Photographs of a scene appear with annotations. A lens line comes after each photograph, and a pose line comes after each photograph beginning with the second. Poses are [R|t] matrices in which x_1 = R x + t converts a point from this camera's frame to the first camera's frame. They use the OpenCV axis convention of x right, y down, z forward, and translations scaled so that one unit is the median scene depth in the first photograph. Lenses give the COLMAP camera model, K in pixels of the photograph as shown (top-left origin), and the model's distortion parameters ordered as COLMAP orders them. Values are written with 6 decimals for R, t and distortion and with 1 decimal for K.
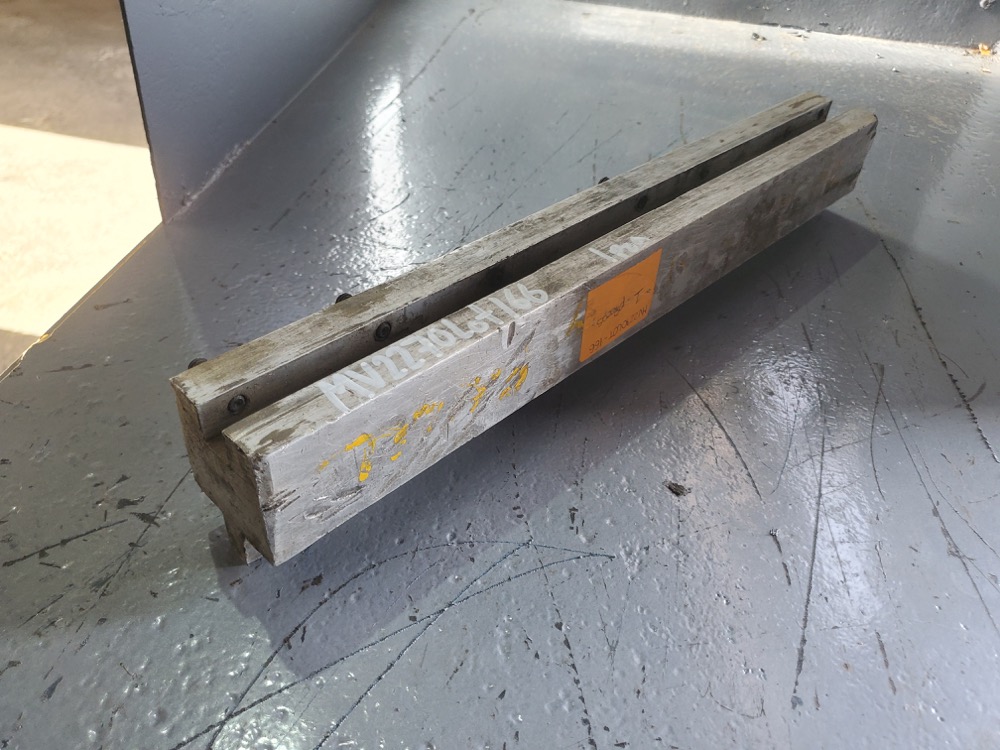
lens RADIAL K [[751.7, 0, 505.2], [0, 751.7, 377.3], [0, 0, 1]] dist [0.004296, -0.010401]
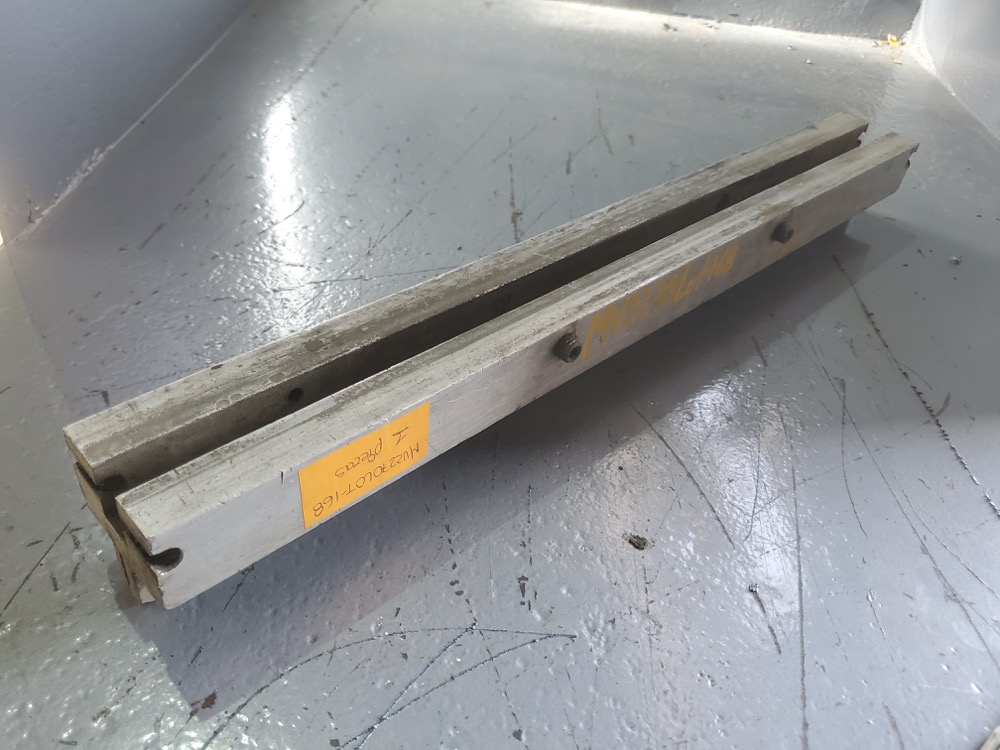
lens RADIAL K [[769.2, 0, 486.8], [0, 769.2, 376.2], [0, 0, 1]] dist [-0.014665, 0.004387]
pose [[0.994123, -0.045181, 0.098378, -0.020979], [0.045819, 0.998941, -0.004230, -0.044197], [-0.098082, 0.008713, 0.995140, 0.146919]]
